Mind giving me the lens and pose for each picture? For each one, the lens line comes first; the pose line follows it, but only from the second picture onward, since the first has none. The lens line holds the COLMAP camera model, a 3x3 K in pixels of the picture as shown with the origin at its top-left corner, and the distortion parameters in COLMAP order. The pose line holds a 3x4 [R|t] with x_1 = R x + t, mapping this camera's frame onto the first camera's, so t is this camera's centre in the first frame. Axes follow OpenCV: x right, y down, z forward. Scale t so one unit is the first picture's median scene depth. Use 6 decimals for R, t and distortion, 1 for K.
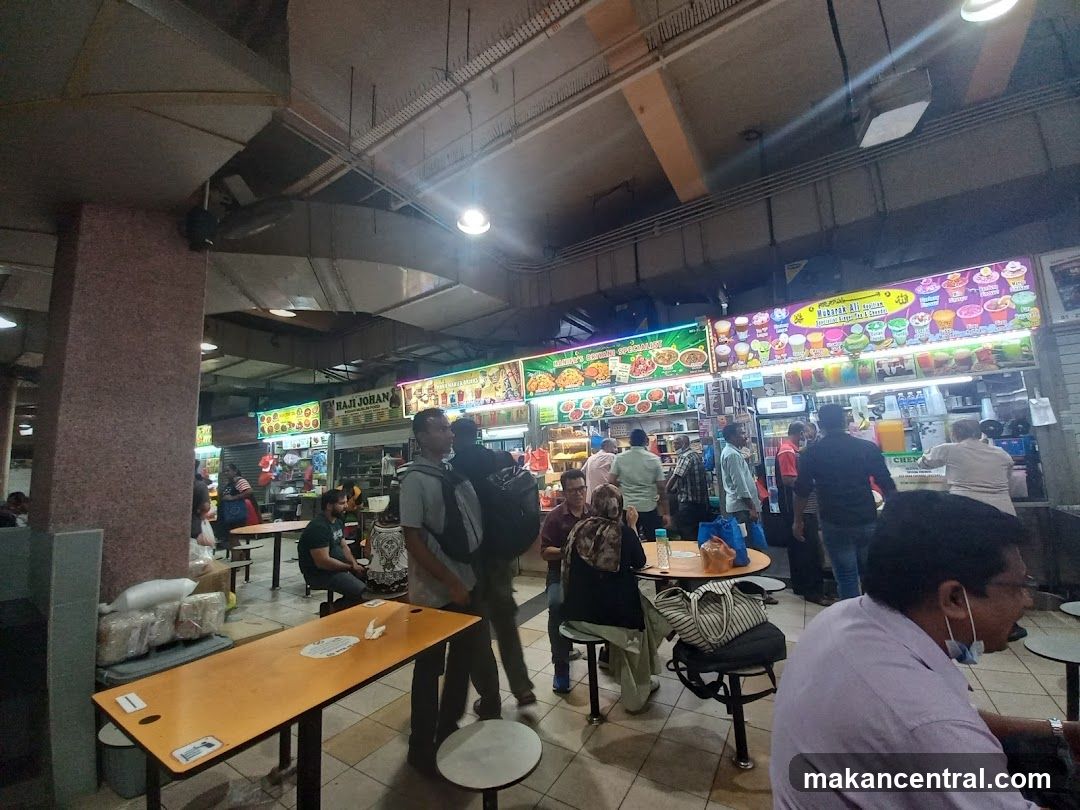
lens RADIAL K [[427.1, 0, 536.6], [0, 427.1, 402.3], [0, 0, 1]] dist [-0.001382, -0.002561]
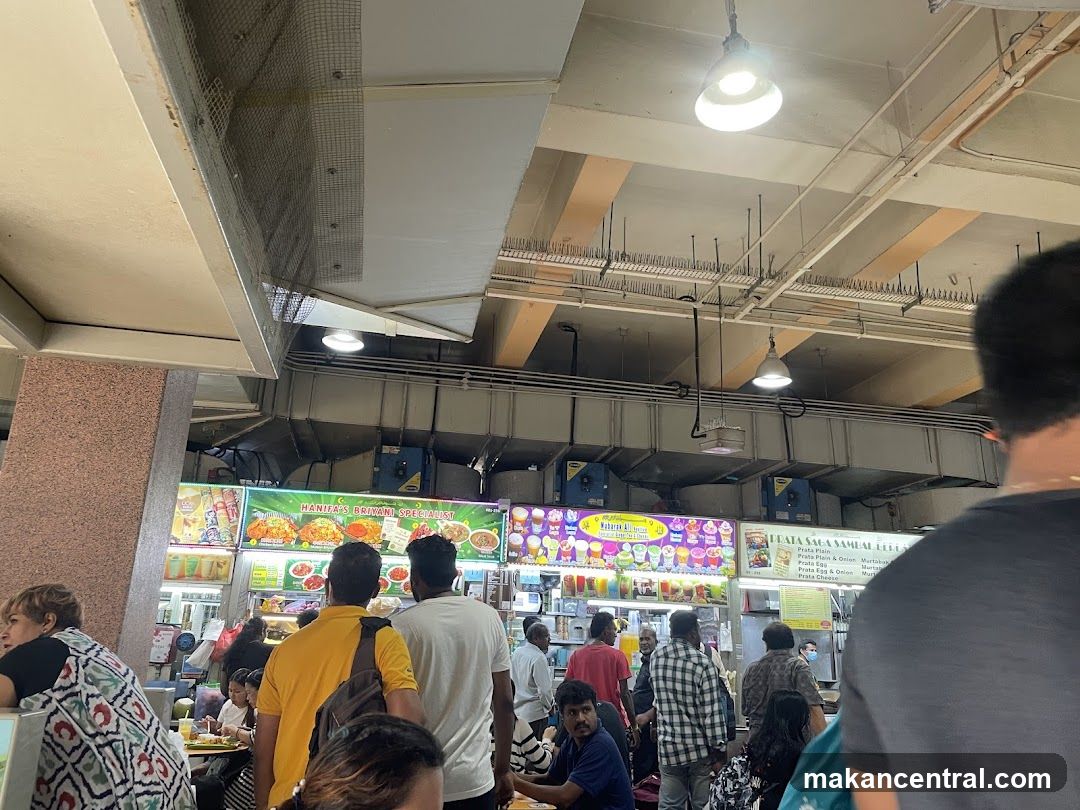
lens RADIAL K [[818.3, 0, 539.6], [0, 818.3, 393.7], [0, 0, 1]] dist [0.091650, -0.007263]
pose [[0.712706, 0.283499, 0.641622, -0.773833], [-0.162371, 0.956524, -0.242277, -0.000097], [-0.682412, 0.068492, 0.727752, -0.368454]]
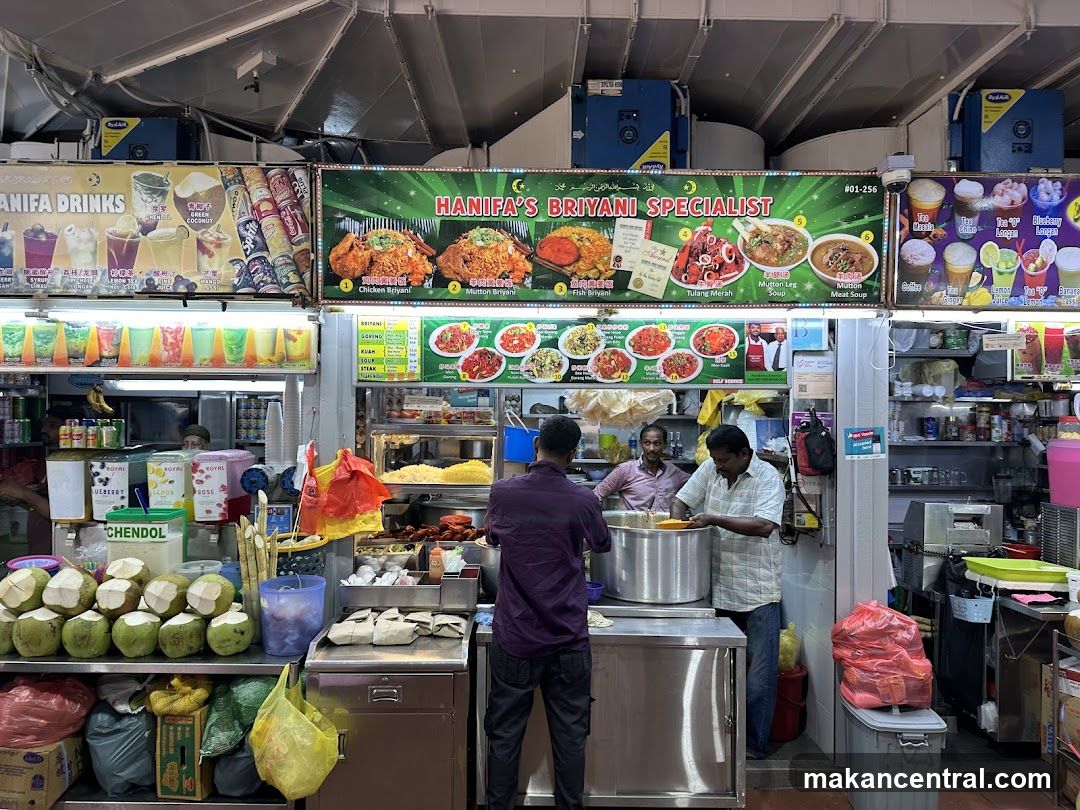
lens RADIAL K [[762.3, 0, 535.7], [0, 762.3, 415.9], [0, 0, 1]] dist [0.044504, -0.053698]
pose [[0.829476, 0.057043, 0.555622, -0.263271], [-0.123706, 0.988828, 0.083160, 0.014576], [-0.544671, -0.137713, 0.827266, 0.571730]]
